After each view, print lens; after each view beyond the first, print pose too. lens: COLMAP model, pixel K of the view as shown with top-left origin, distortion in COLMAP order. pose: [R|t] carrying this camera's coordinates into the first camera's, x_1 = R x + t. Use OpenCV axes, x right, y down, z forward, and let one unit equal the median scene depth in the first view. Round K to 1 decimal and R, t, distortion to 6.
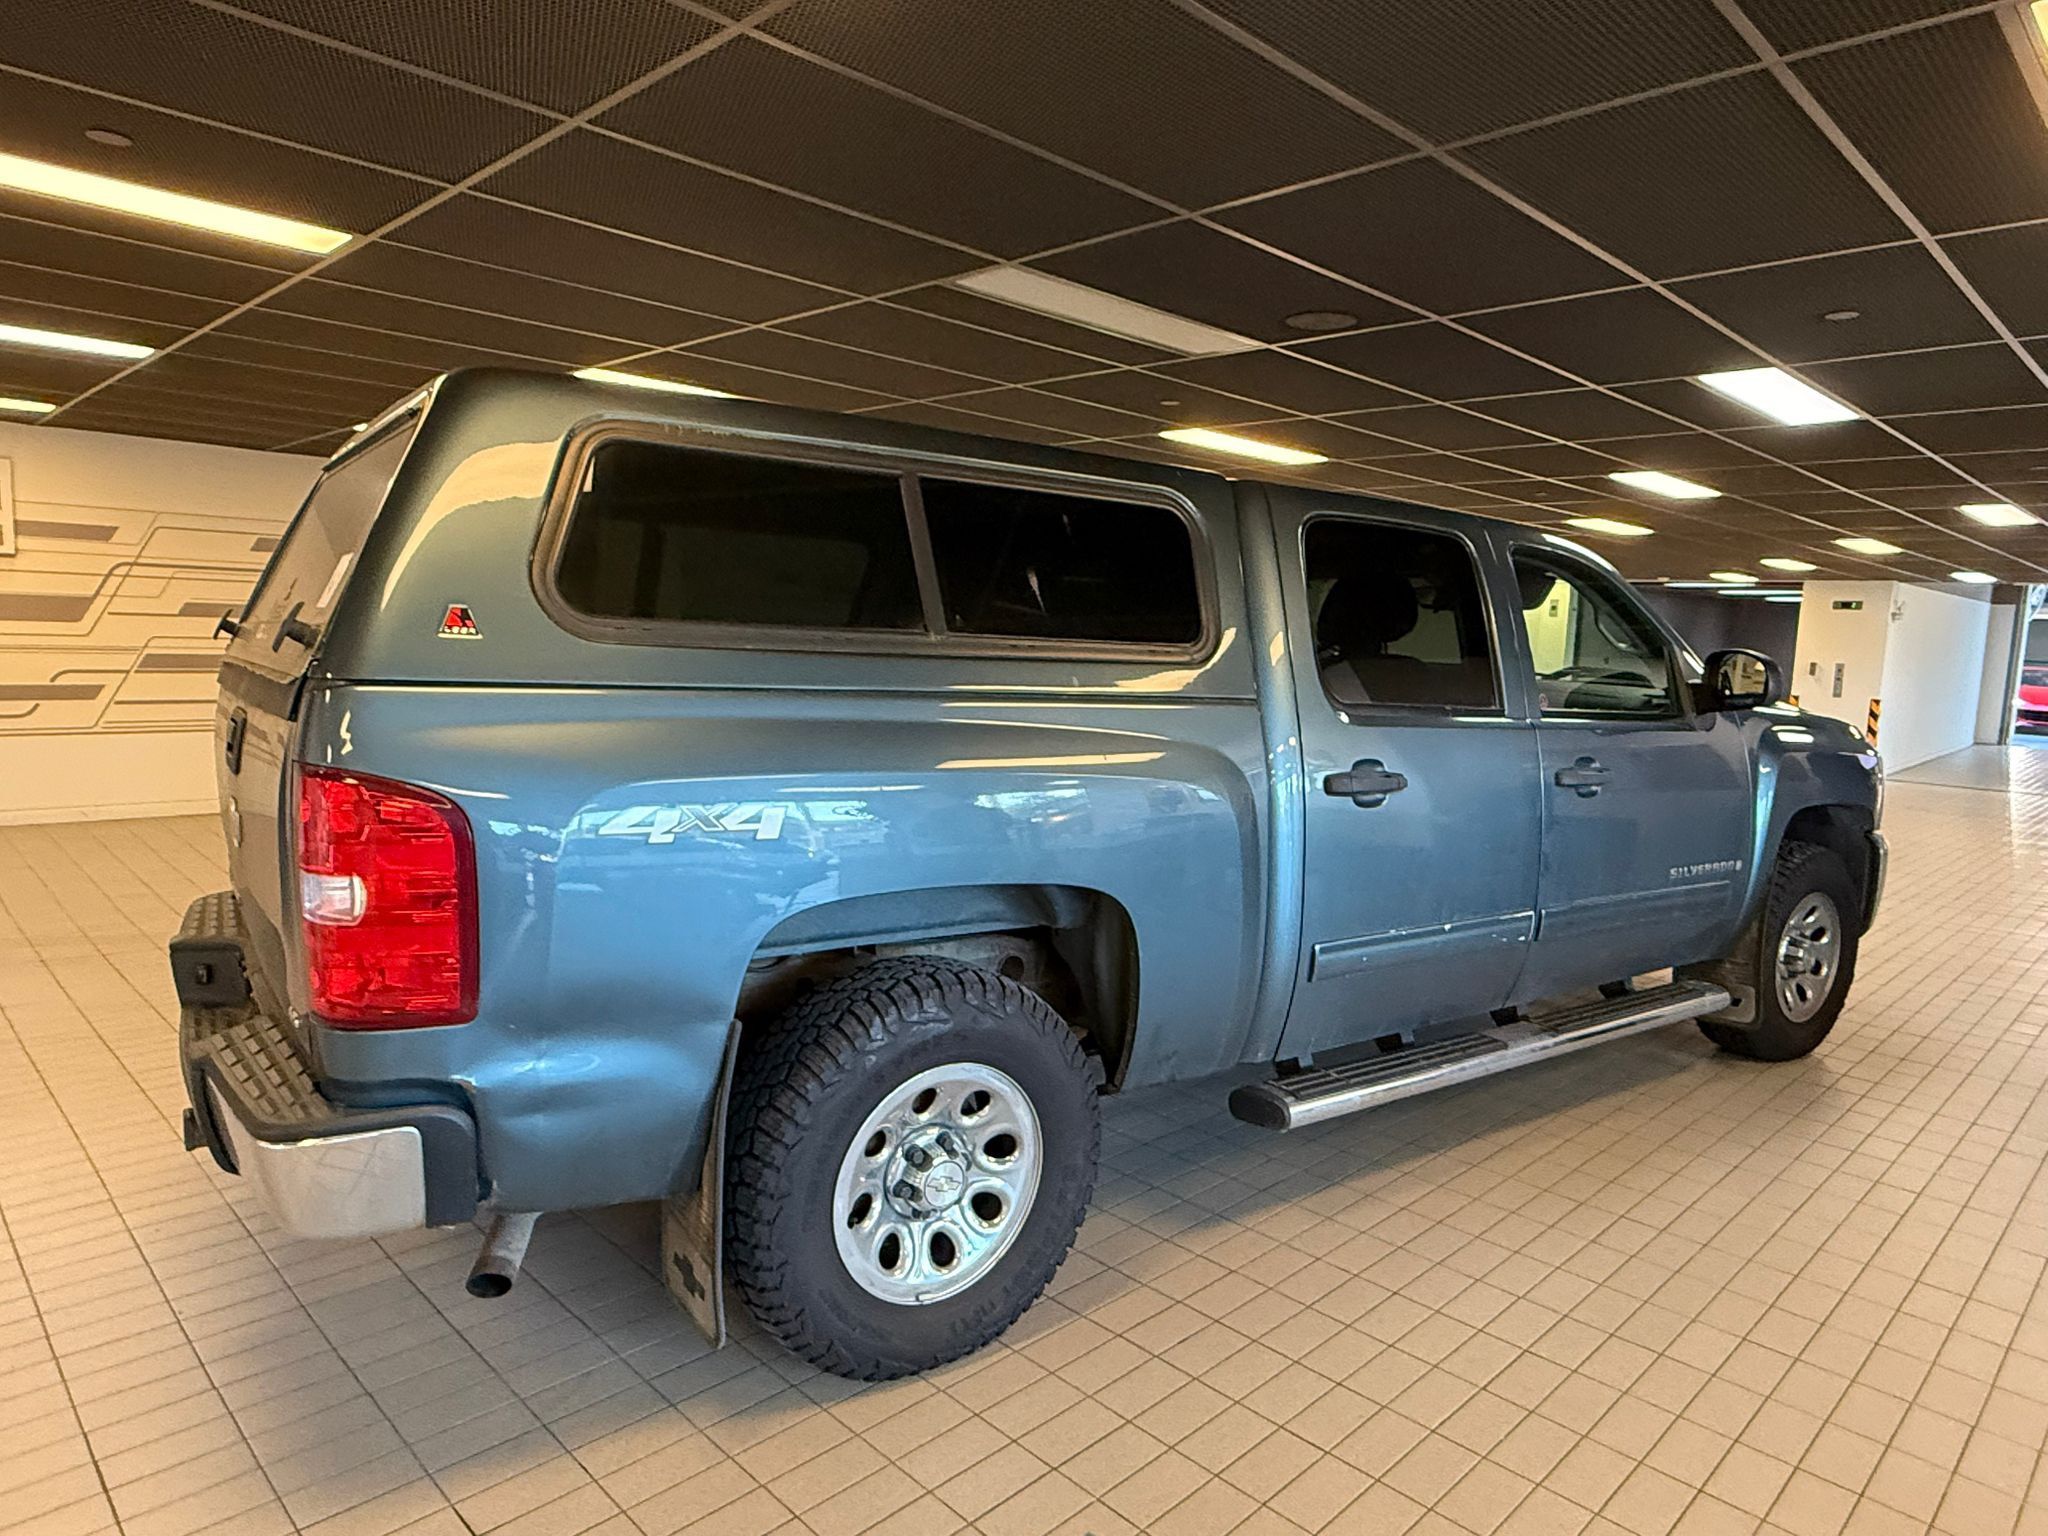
lens RADIAL K [[1262.9, 0, 1024.0], [0, 1262.9, 768.0], [0, 0, 1]] dist [0.000755, 0.001298]
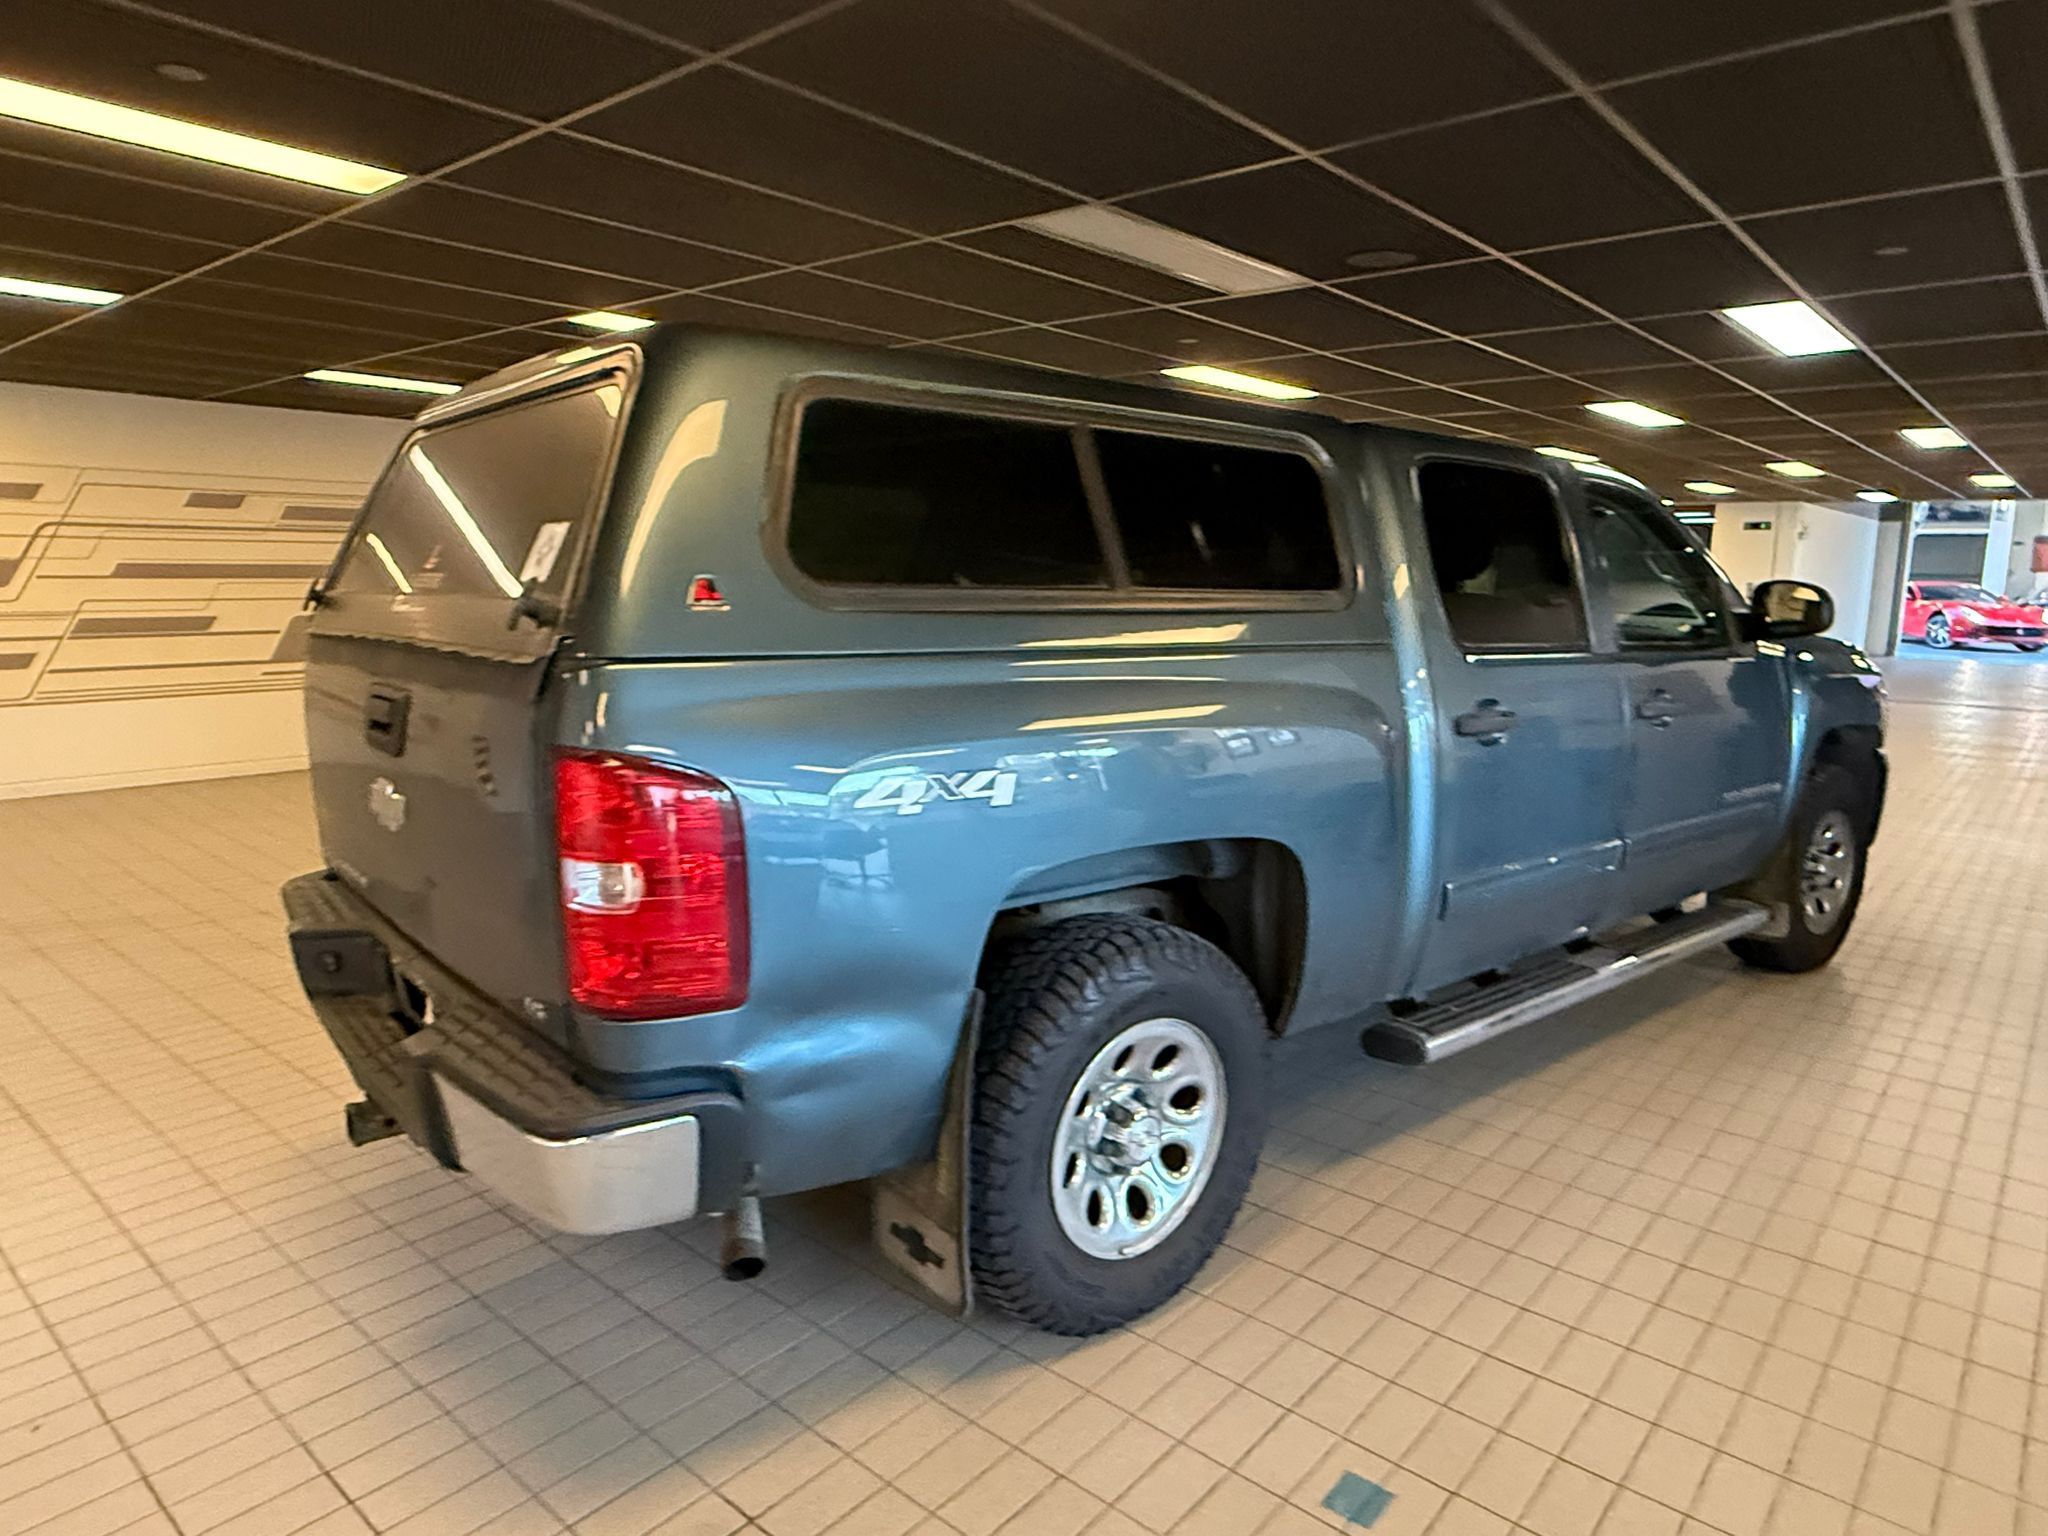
lens RADIAL K [[1263.2, 0, 1013.5], [0, 1263.2, 752.2], [0, 0, 1]] dist [0.002741, 0.000276]
pose [[0.997033, -0.033791, 0.069165, -0.221220], [0.031139, 0.998751, 0.039064, -0.019893], [-0.070399, -0.036794, 0.996840, 0.015855]]
